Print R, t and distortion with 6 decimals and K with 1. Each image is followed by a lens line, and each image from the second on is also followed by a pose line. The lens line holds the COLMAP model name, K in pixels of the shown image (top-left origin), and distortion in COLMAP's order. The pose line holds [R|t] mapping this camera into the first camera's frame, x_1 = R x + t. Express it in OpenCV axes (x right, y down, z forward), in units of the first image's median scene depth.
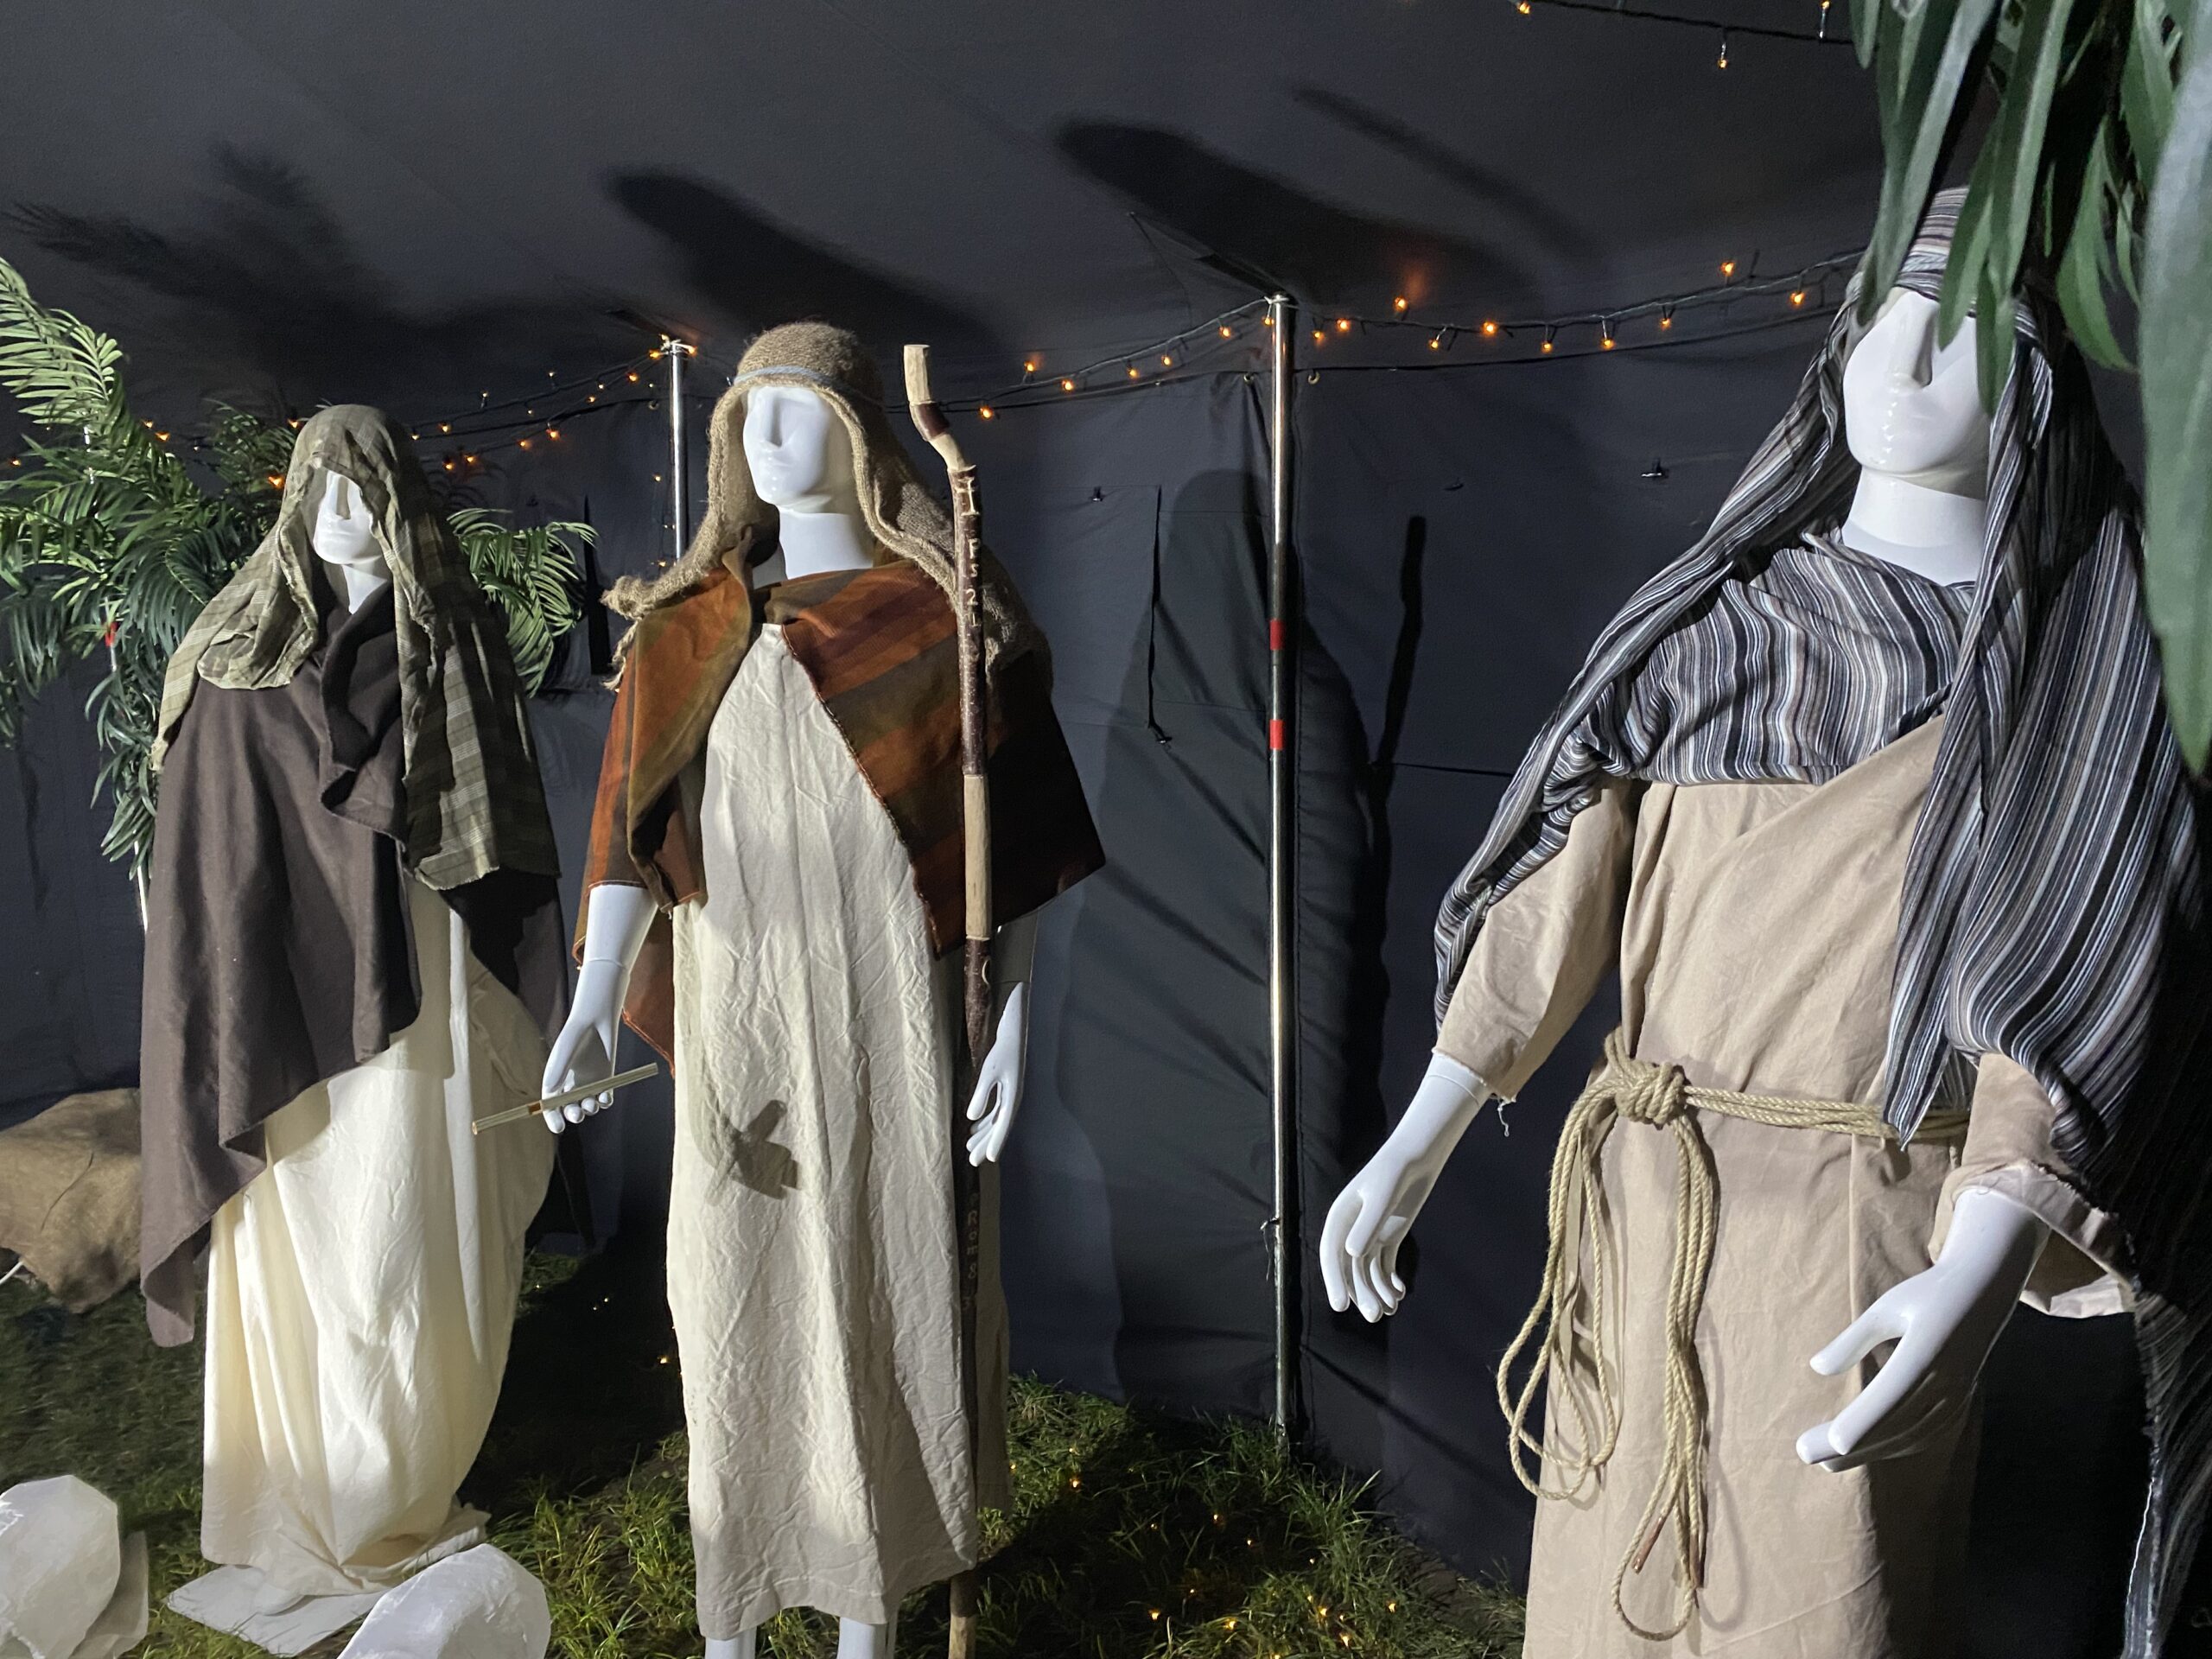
lens RADIAL K [[1665.6, 0, 1156.0], [0, 1665.6, 859.8], [0, 0, 1]] dist [0.102068, -0.133876]
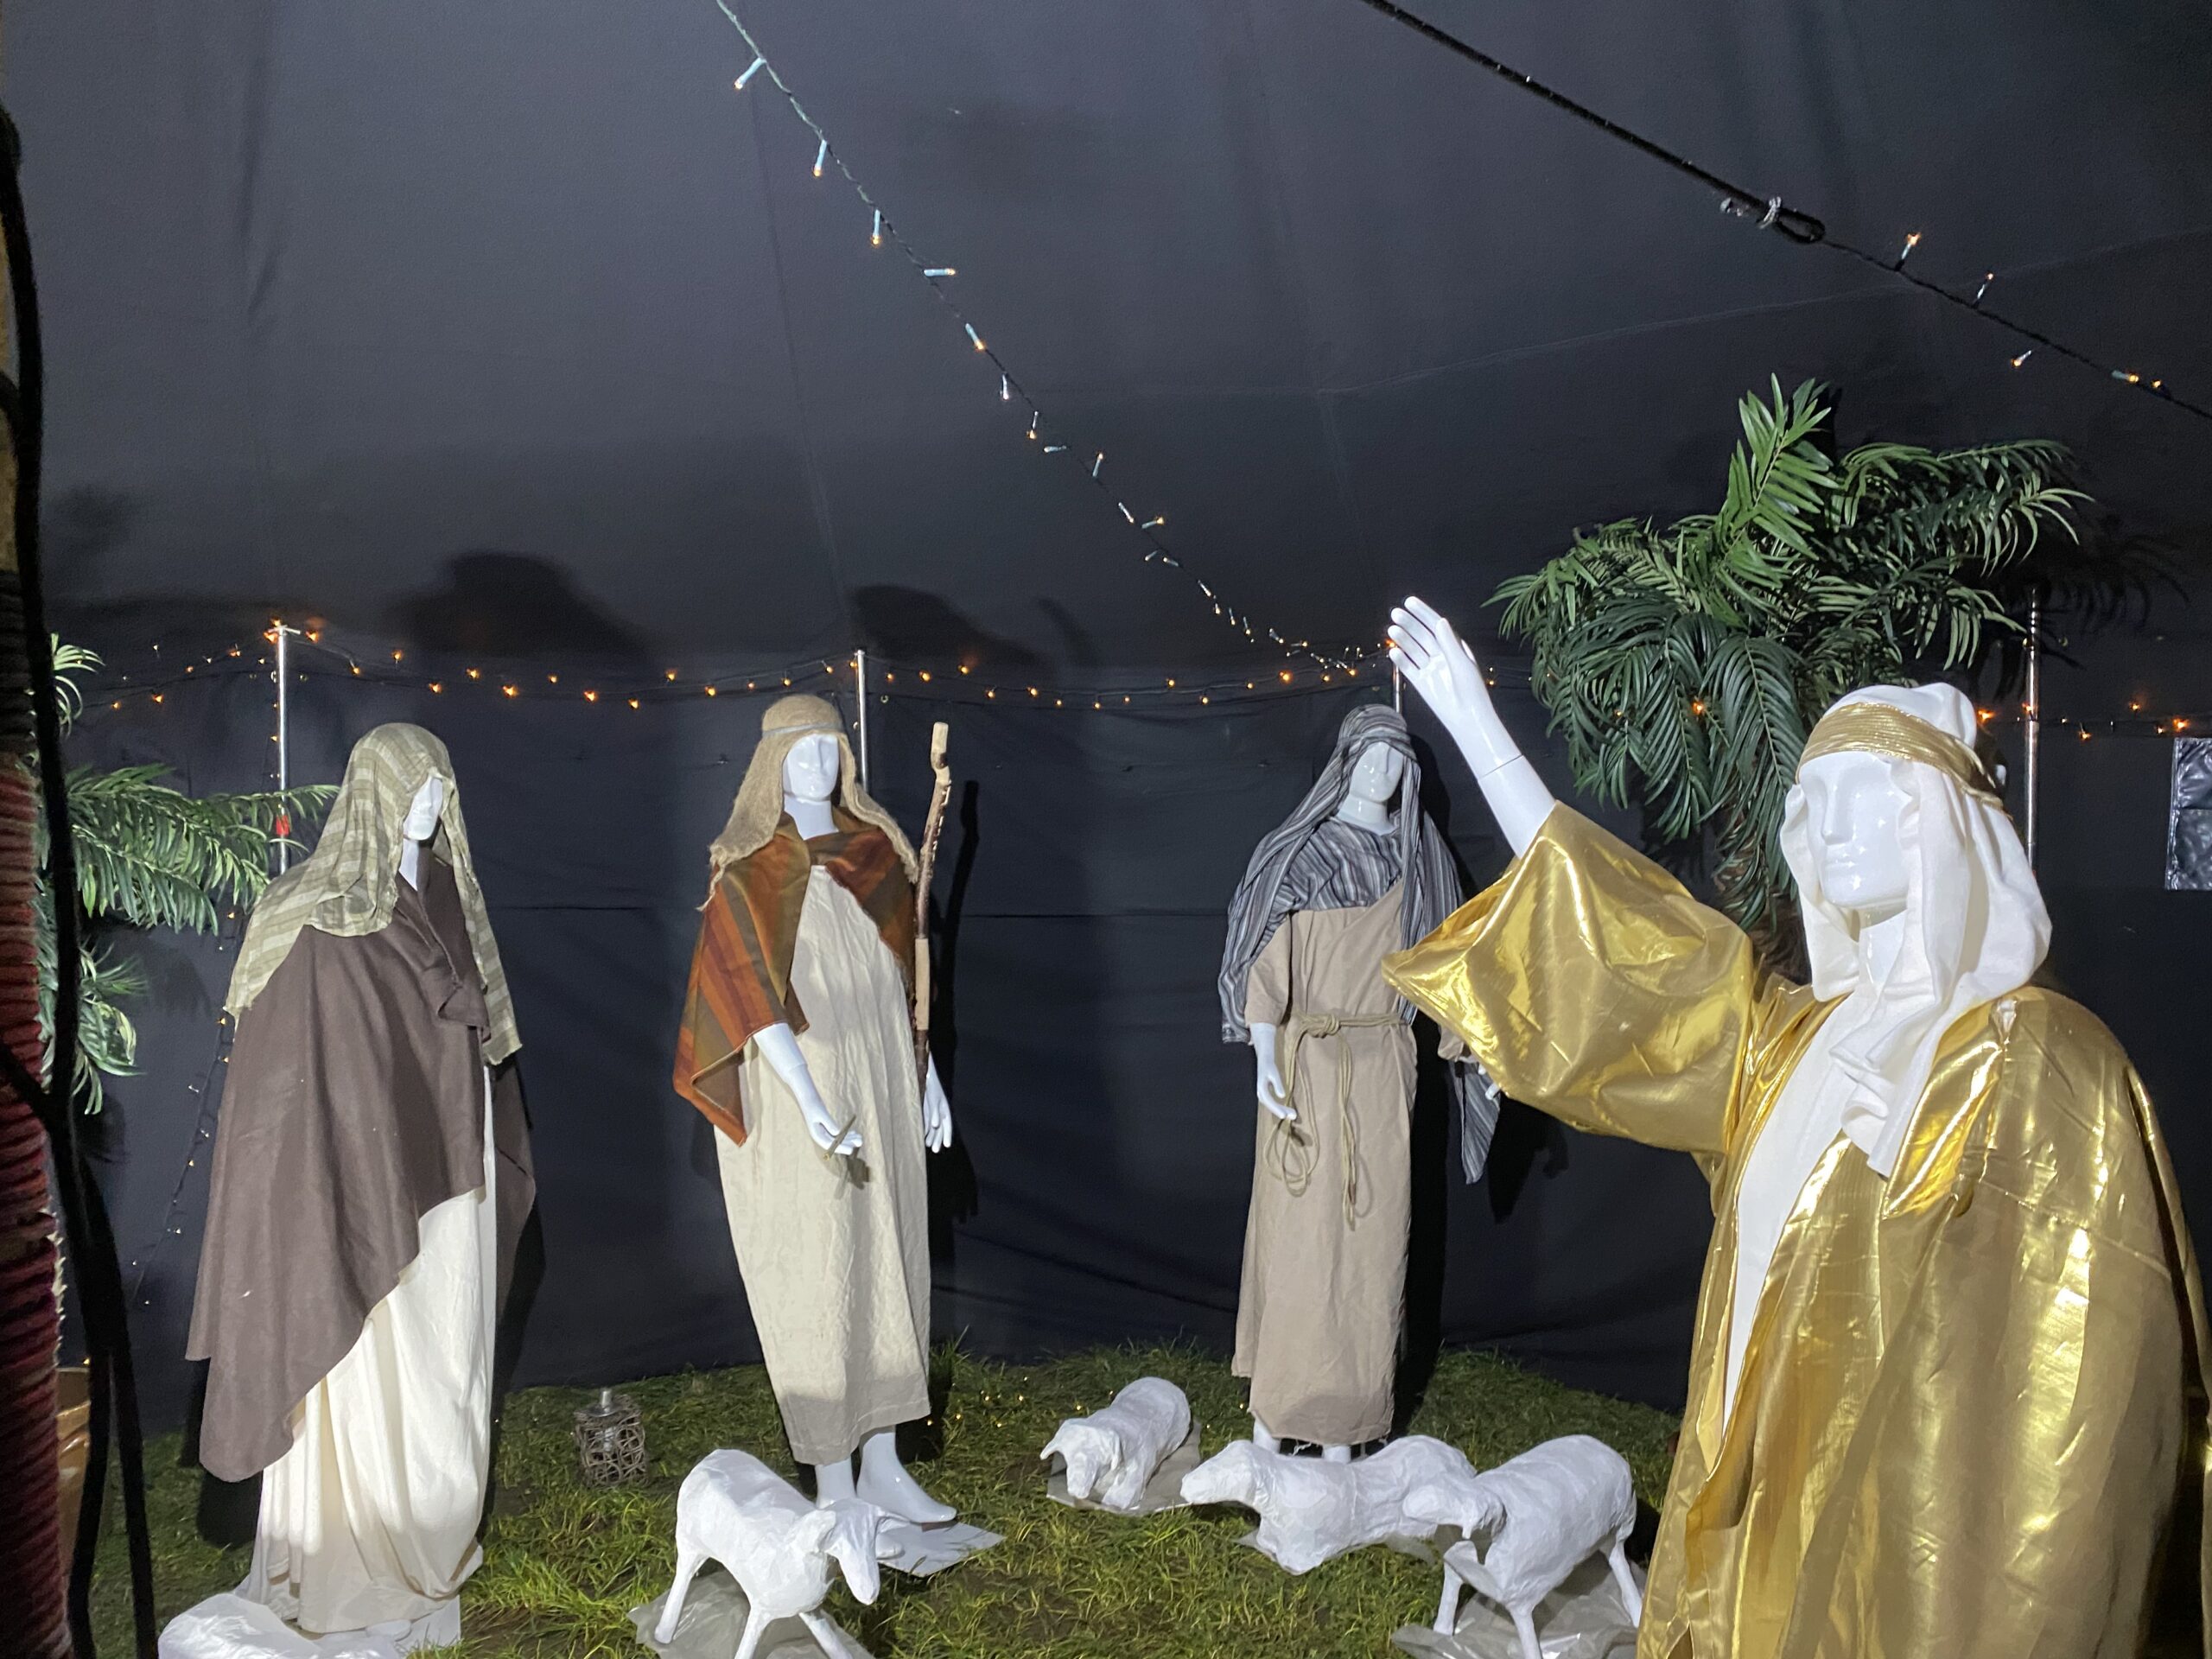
lens RADIAL K [[1689.5, 0, 1106.0], [0, 1689.5, 829.5], [0, 0, 1]] dist [0.106598, -0.230583]
pose [[0.676458, -0.052288, 0.734623, -1.339958], [0.115136, 0.992720, -0.035361, -0.081358], [-0.727426, 0.108502, 0.677554, -0.434310]]
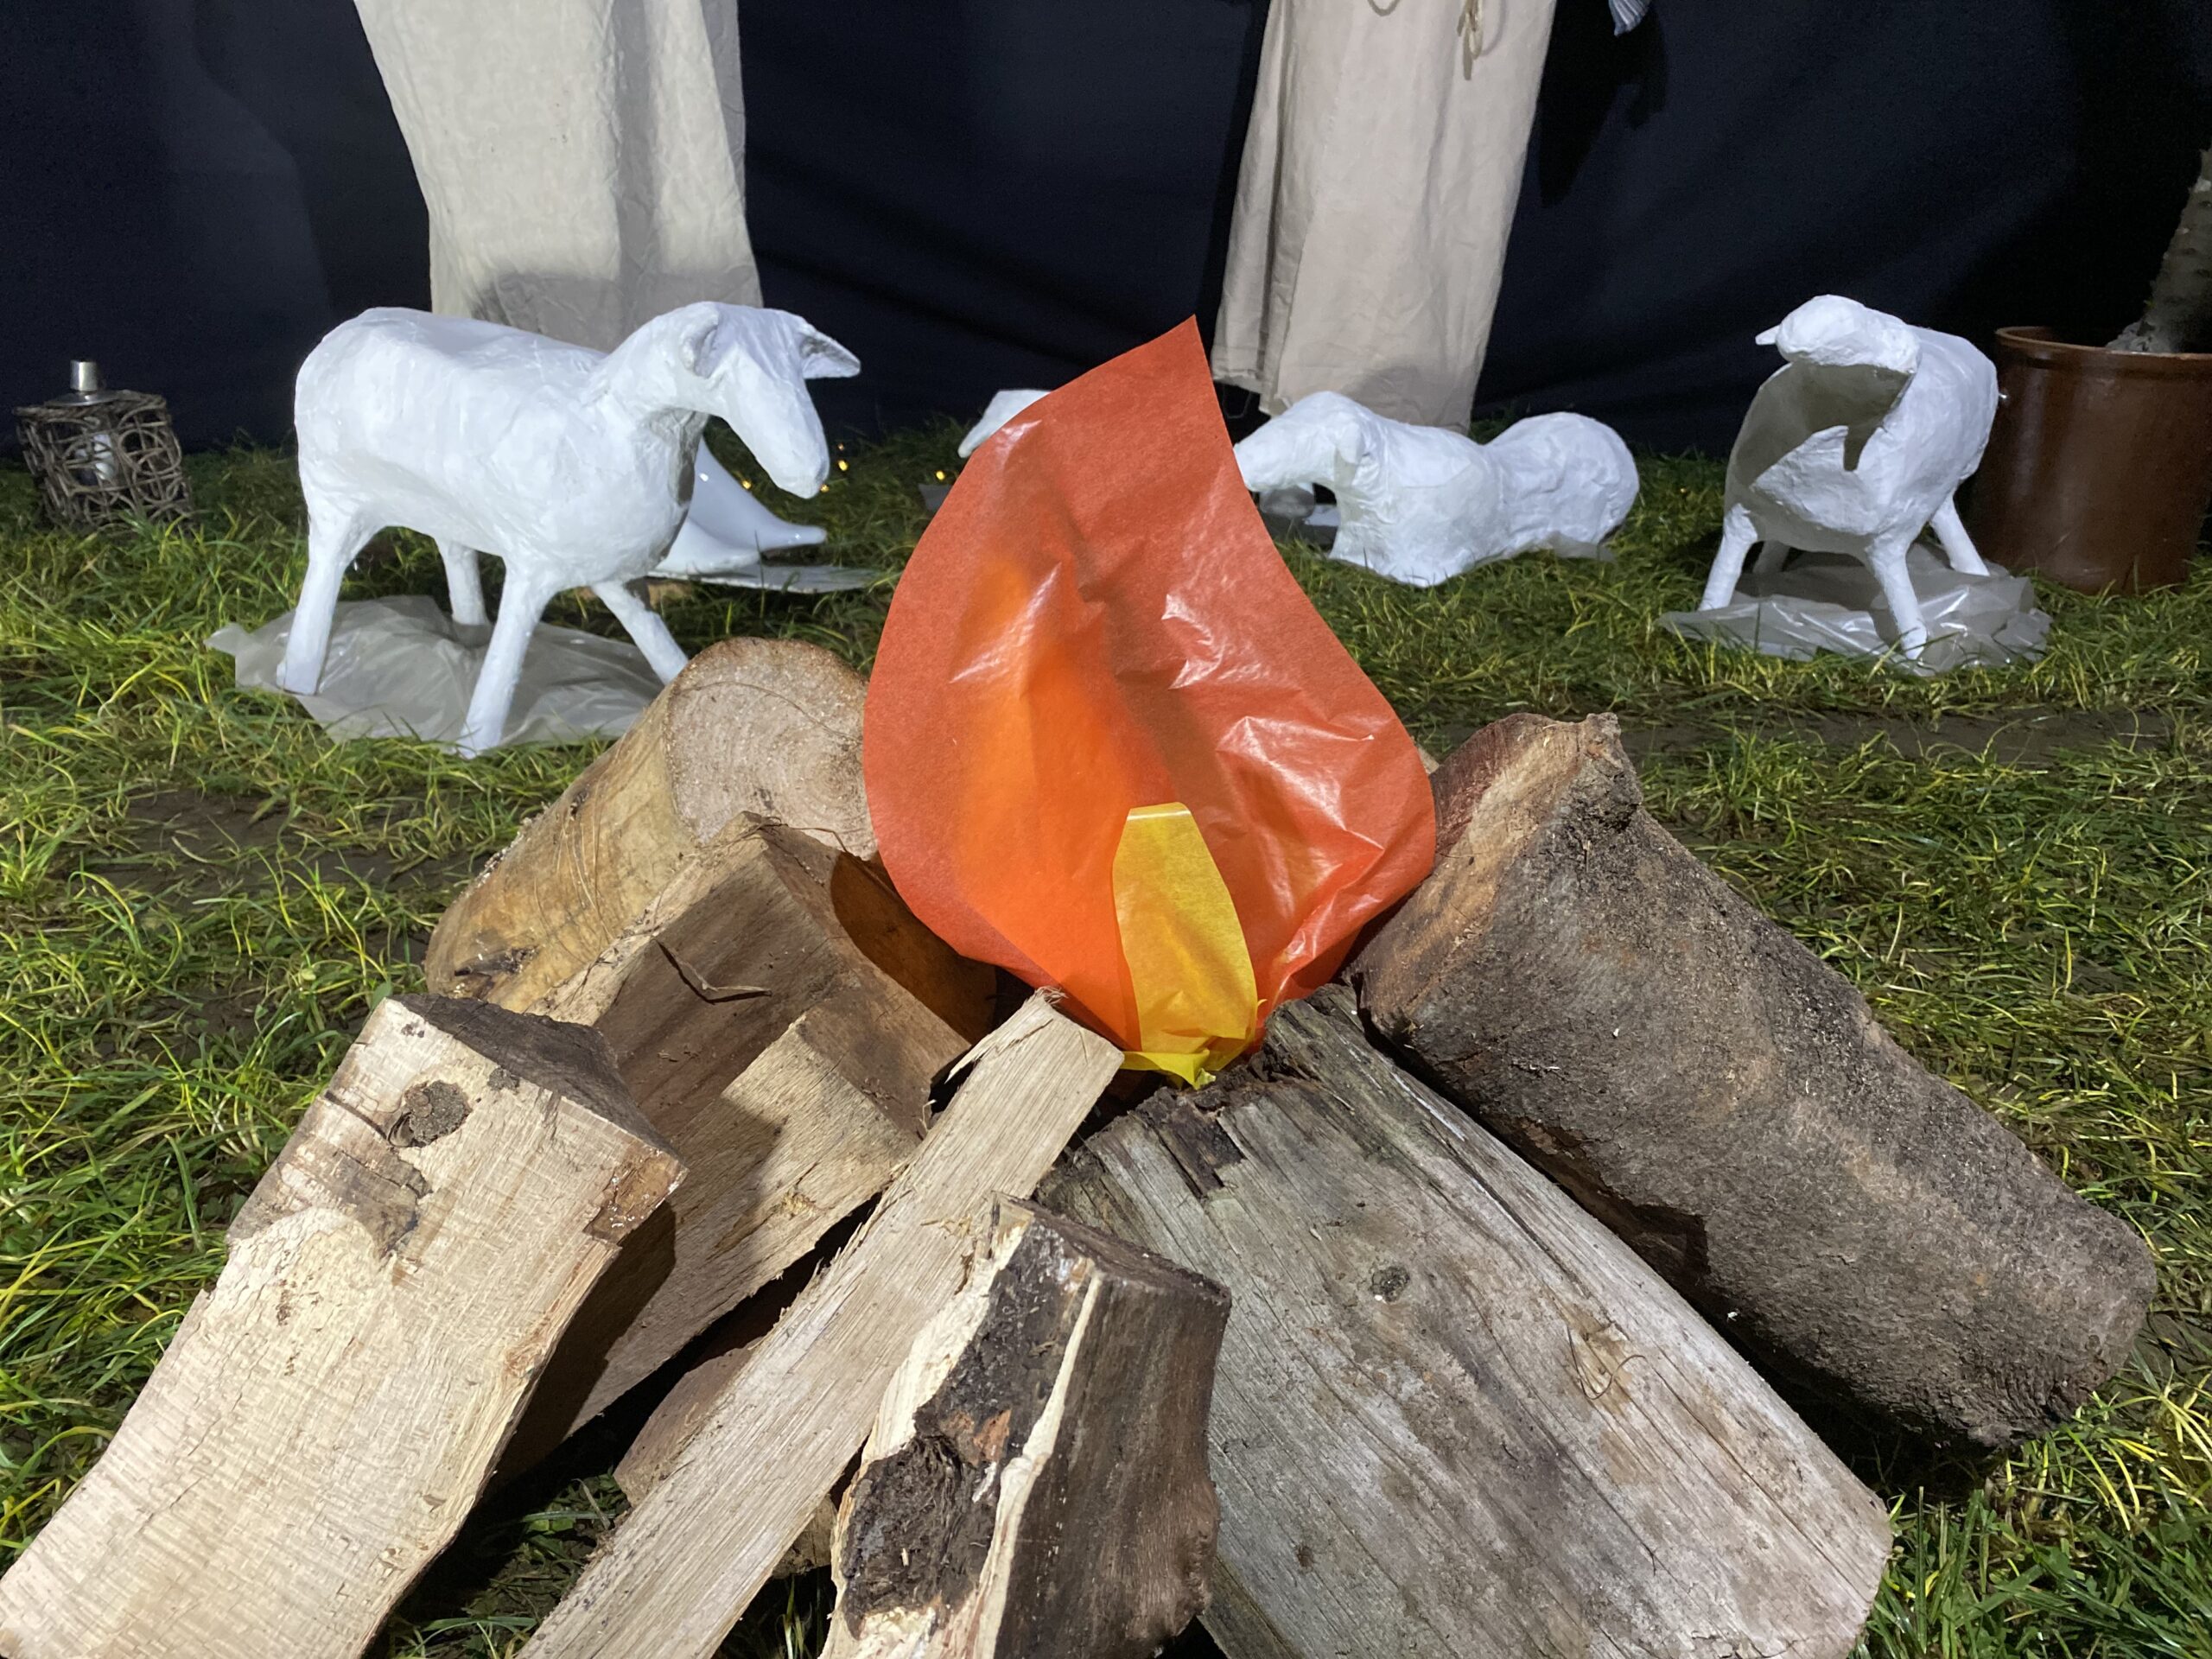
lens RADIAL K [[1692.6, 0, 1133.5], [0, 1692.6, 824.1], [0, 0, 1]] dist [0.004818, 0.002730]
pose [[0.441910, -0.302896, 0.844375, -0.973330], [0.095111, 0.951785, 0.291649, 0.446915], [-0.892003, -0.048573, 0.449412, 0.368338]]
